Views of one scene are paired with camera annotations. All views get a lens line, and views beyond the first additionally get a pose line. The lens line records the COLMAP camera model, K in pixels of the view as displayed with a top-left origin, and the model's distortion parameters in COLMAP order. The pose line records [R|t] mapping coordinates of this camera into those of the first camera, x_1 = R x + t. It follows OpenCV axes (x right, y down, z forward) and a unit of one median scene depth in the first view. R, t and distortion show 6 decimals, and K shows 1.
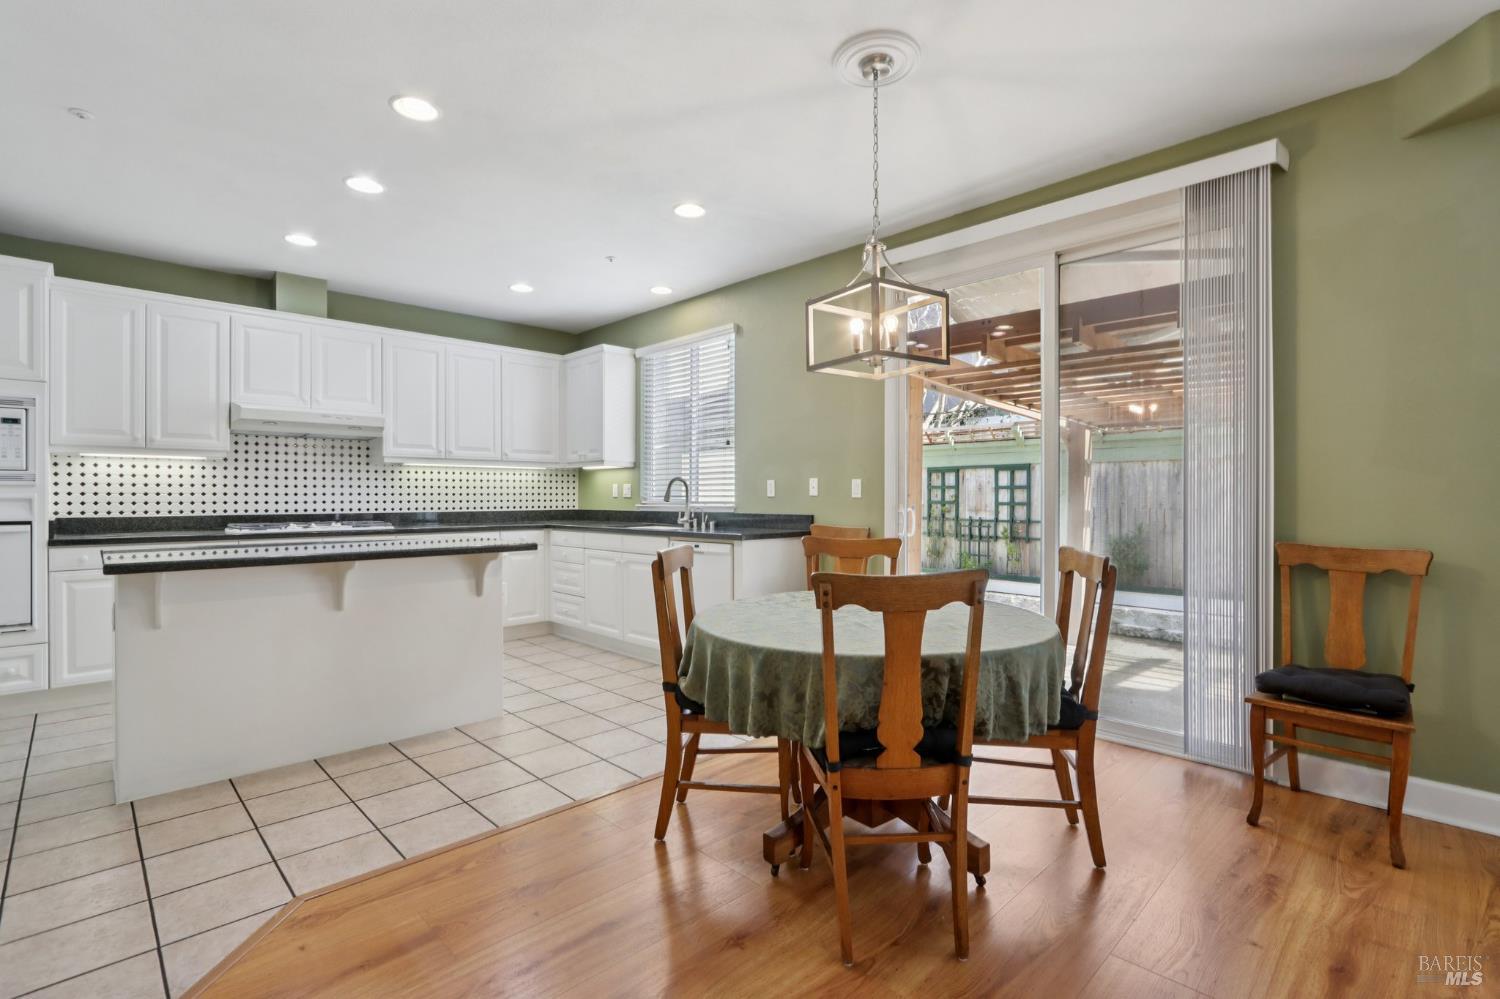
lens RADIAL K [[693.9, 0, 756.5], [0, 693.9, 499.5], [0, 0, 1]] dist [-0.006240, -0.000179]
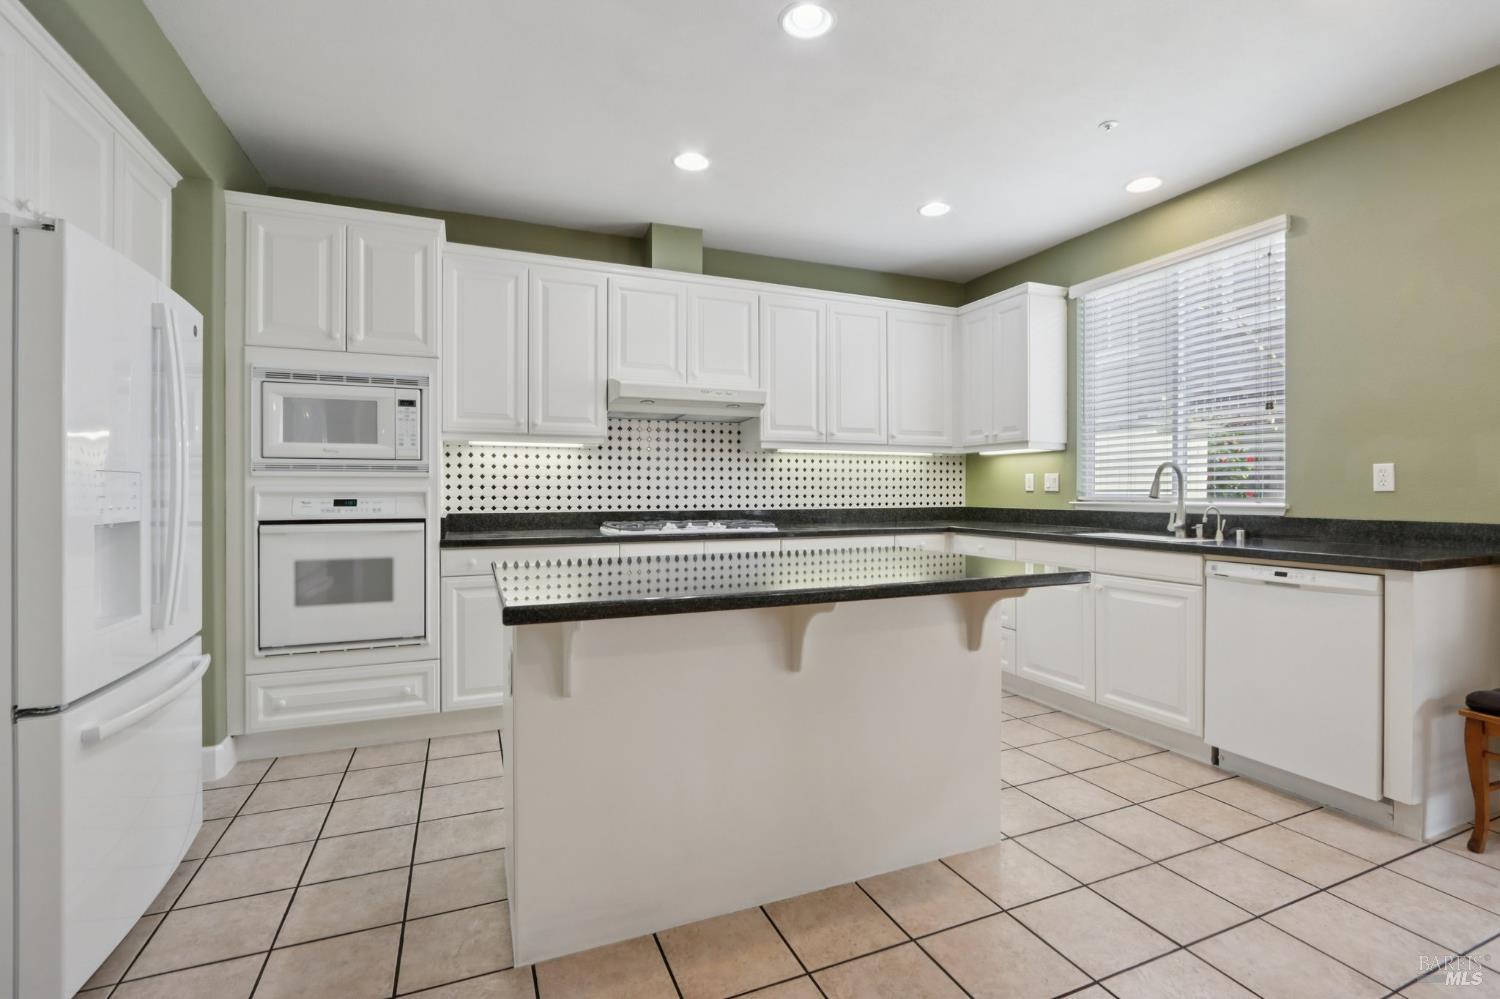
lens RADIAL K [[687.2, 0, 763.1], [0, 687.2, 495.5], [0, 0, 1]] dist [-0.013645, 0.001197]
pose [[0.932466, 0.003291, -0.361244, -0.263287], [-0.002032, 0.999990, 0.003864, -0.001216], [0.361253, -0.002869, 0.932463, 0.267483]]
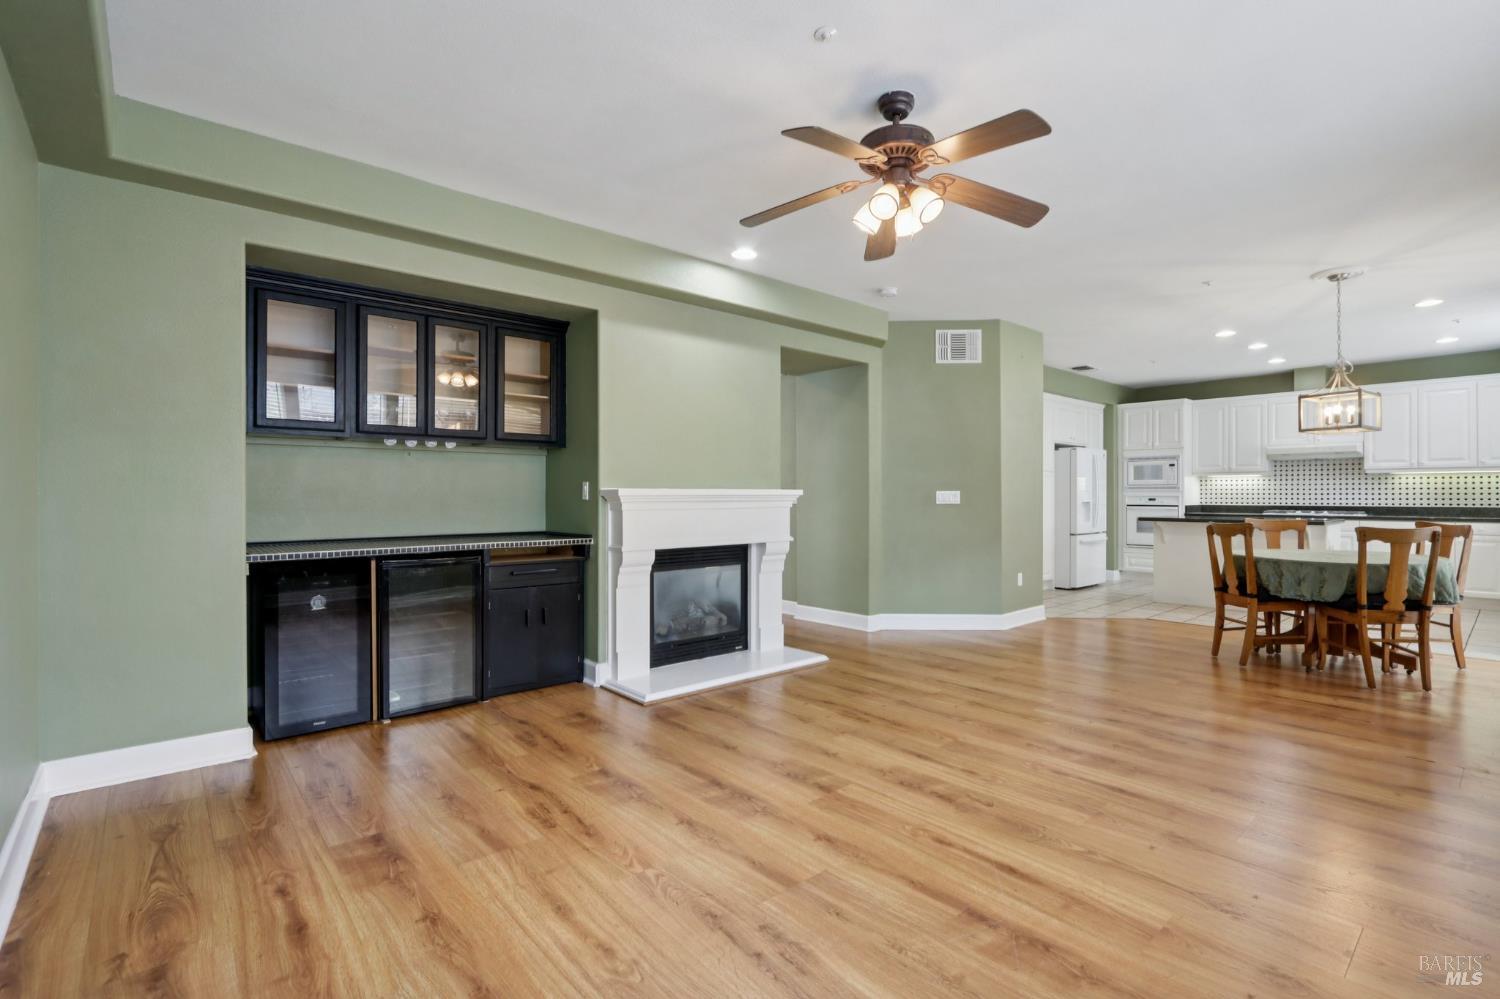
lens RADIAL K [[687.2, 0, 763.1], [0, 687.2, 495.5], [0, 0, 1]] dist [-0.013645, 0.001197]
pose [[-0.053145, 0.001506, -0.998586, 1.117943], [-0.004532, 0.999988, 0.001750, -0.000934], [0.998577, 0.004619, -0.053138, -0.267745]]
